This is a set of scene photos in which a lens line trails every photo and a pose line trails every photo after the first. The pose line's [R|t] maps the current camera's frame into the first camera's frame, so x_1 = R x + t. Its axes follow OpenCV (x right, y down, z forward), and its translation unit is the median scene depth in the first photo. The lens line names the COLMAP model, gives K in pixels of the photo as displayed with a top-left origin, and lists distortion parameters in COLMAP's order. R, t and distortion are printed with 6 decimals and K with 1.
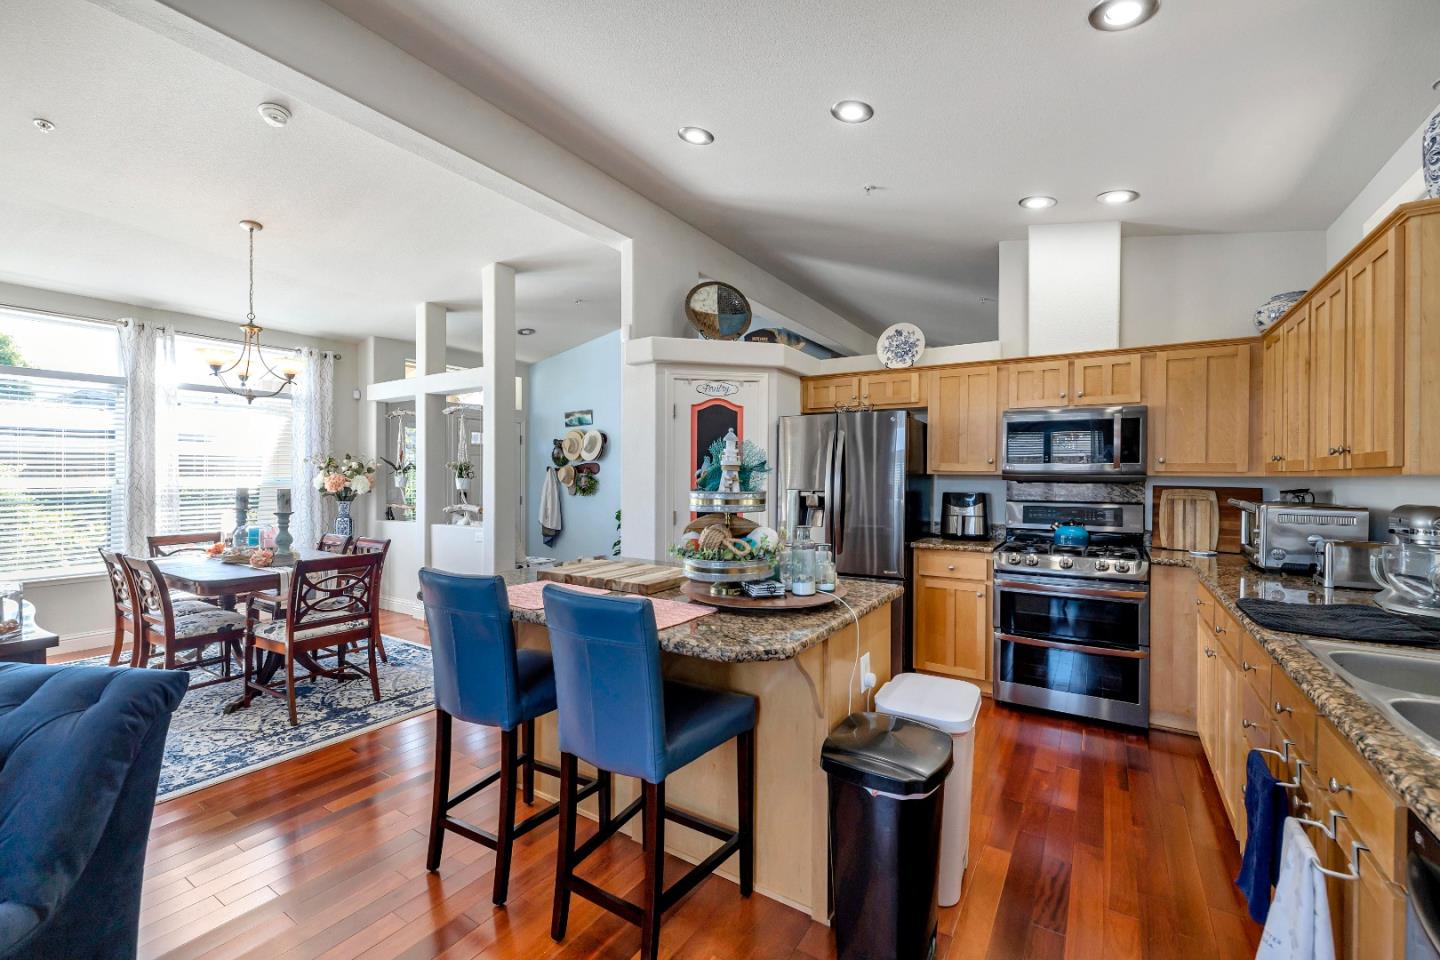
lens RADIAL K [[600.1, 0, 714.0], [0, 600.1, 481.3], [0, 0, 1]] dist [-0.001797, -0.000092]
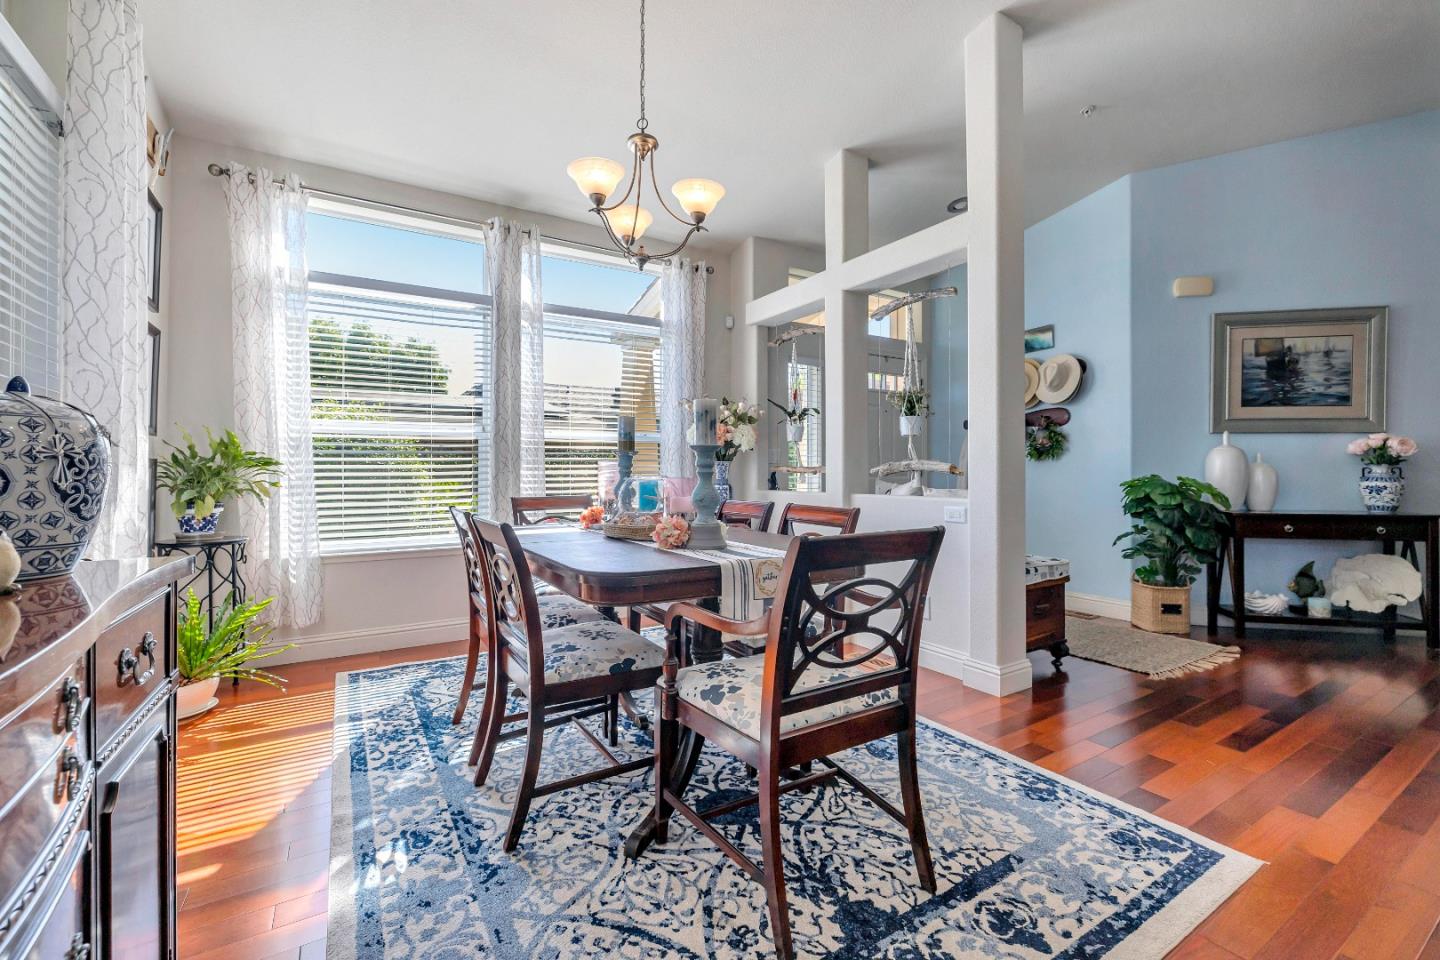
lens RADIAL K [[602.0, 0, 714.2], [0, 602.0, 472.5], [0, 0, 1]] dist [-0.002621, -0.000159]
pose [[0.901977, -0.003059, -0.431773, -0.423631], [0.000385, 0.999980, -0.006280, 0.068384], [0.431784, 0.005498, 0.901960, 0.464130]]
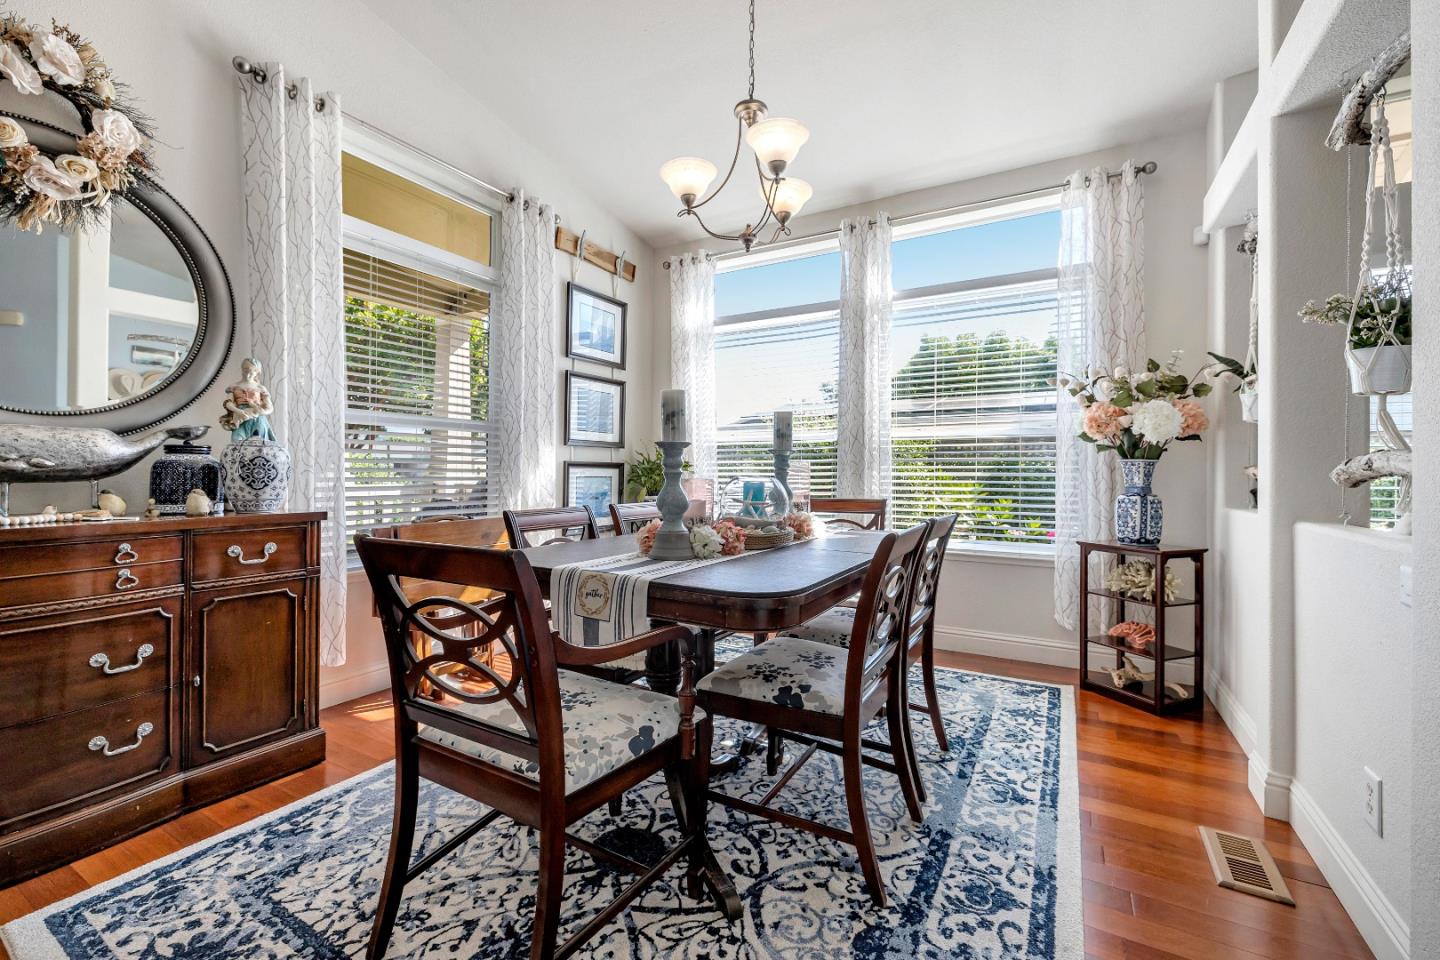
lens RADIAL K [[597.9, 0, 712.5], [0, 597.9, 472.9], [0, 0, 1]] dist [-0.000140, 0.000023]
pose [[0.046546, 0.000042, -0.998916, -0.222814], [-0.014109, 0.999900, -0.000616, 0.065218], [0.998817, 0.014123, 0.046542, 0.881743]]
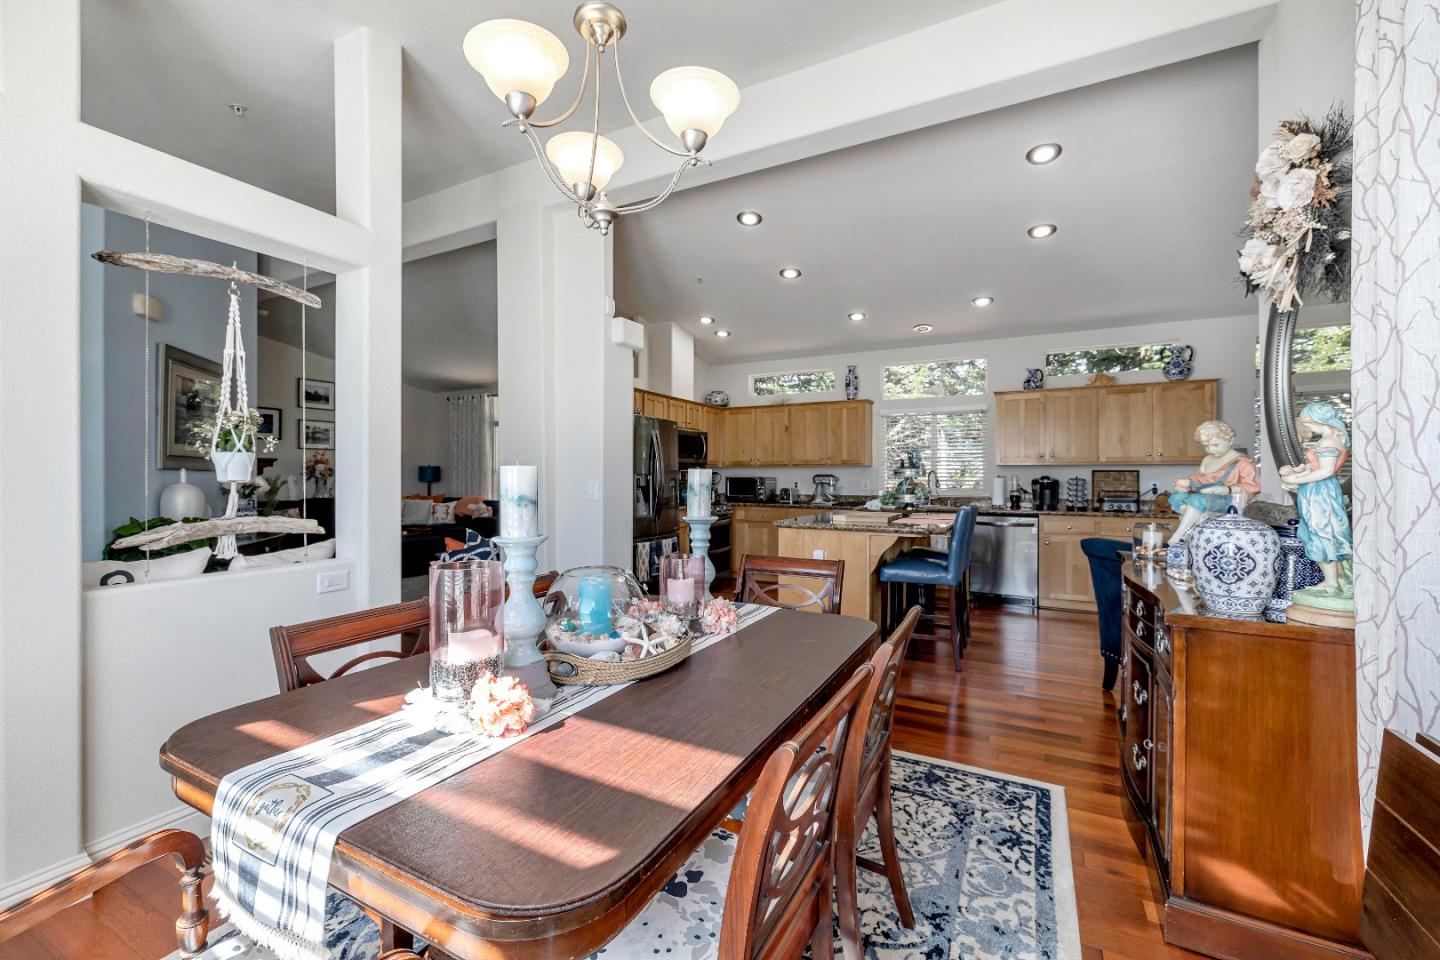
lens RADIAL K [[602.0, 0, 714.2], [0, 602.0, 472.5], [0, 0, 1]] dist [-0.002621, -0.000159]
pose [[-0.085582, 0.001698, 0.996330, -1.067569], [0.005897, 0.999982, -0.001198, 0.013021], [-0.996314, 0.005773, -0.085590, 0.900247]]
